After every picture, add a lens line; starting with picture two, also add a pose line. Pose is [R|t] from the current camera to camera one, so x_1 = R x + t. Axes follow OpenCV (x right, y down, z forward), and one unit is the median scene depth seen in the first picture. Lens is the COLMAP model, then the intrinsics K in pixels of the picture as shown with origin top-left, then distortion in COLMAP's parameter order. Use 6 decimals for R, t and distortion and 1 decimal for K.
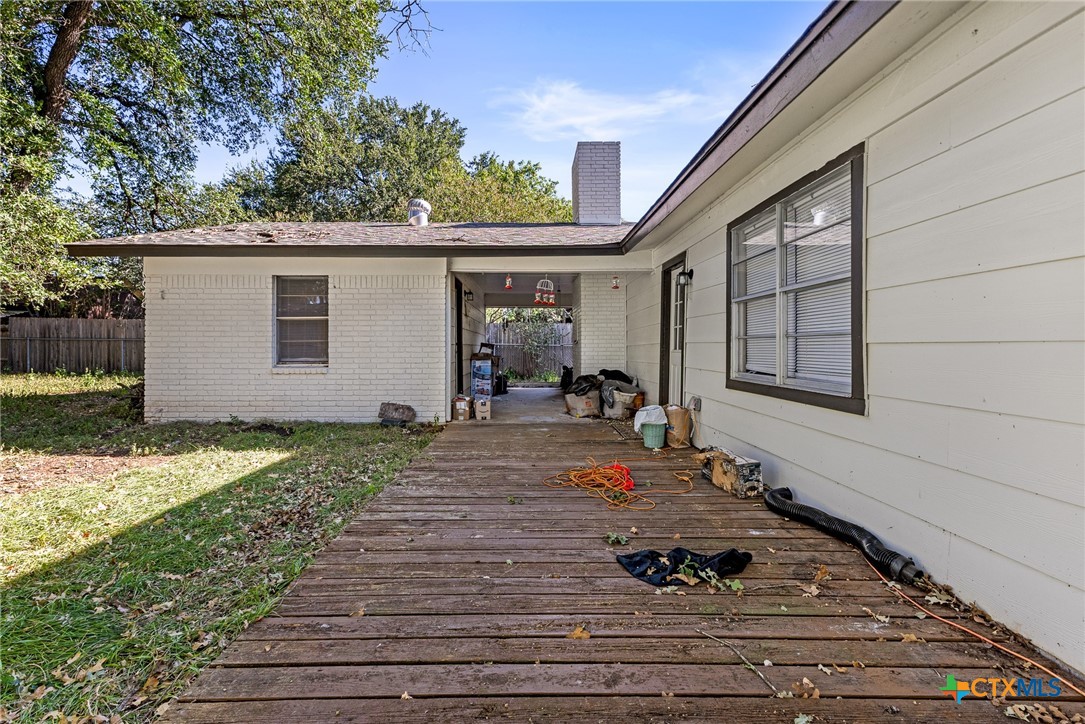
lens RADIAL K [[472.5, 0, 537.6], [0, 472.5, 355.5], [0, 0, 1]] dist [0.004685, 0.000137]
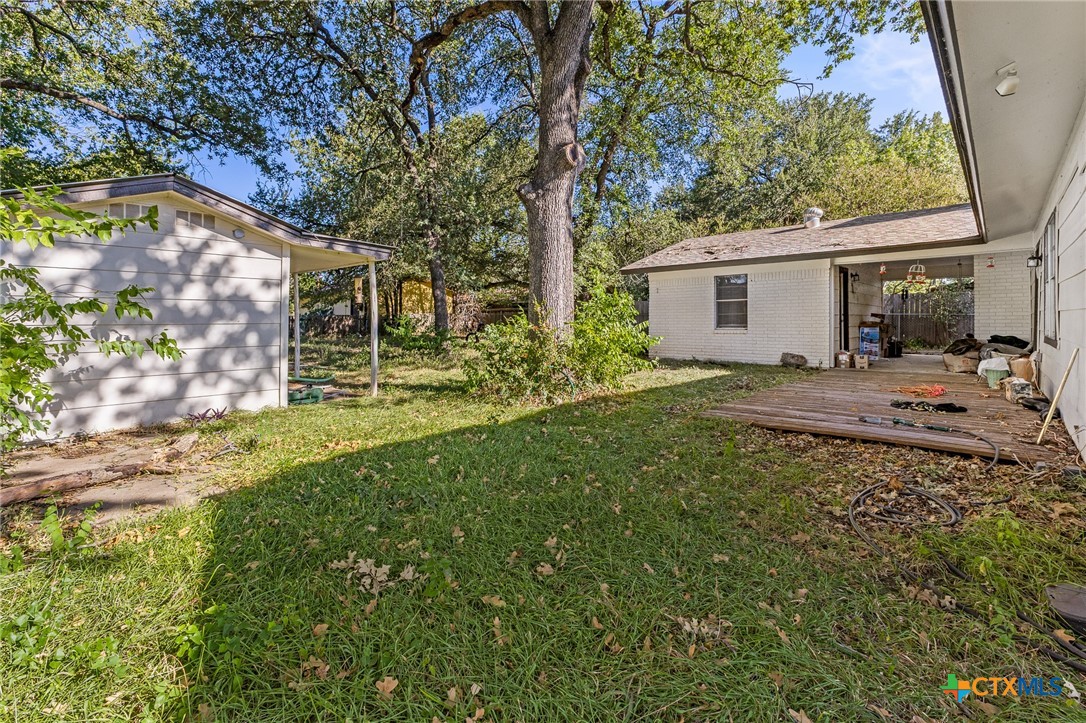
lens RADIAL K [[473.0, 0, 531.2], [0, 473.0, 324.6], [0, 0, 1]] dist [0.004685, 0.000137]
pose [[0.693703, 0.000718, -0.720261, 0.210389], [-0.005775, 0.999973, -0.004565, 0.017989], [0.720238, 0.007327, 0.693688, -0.651020]]
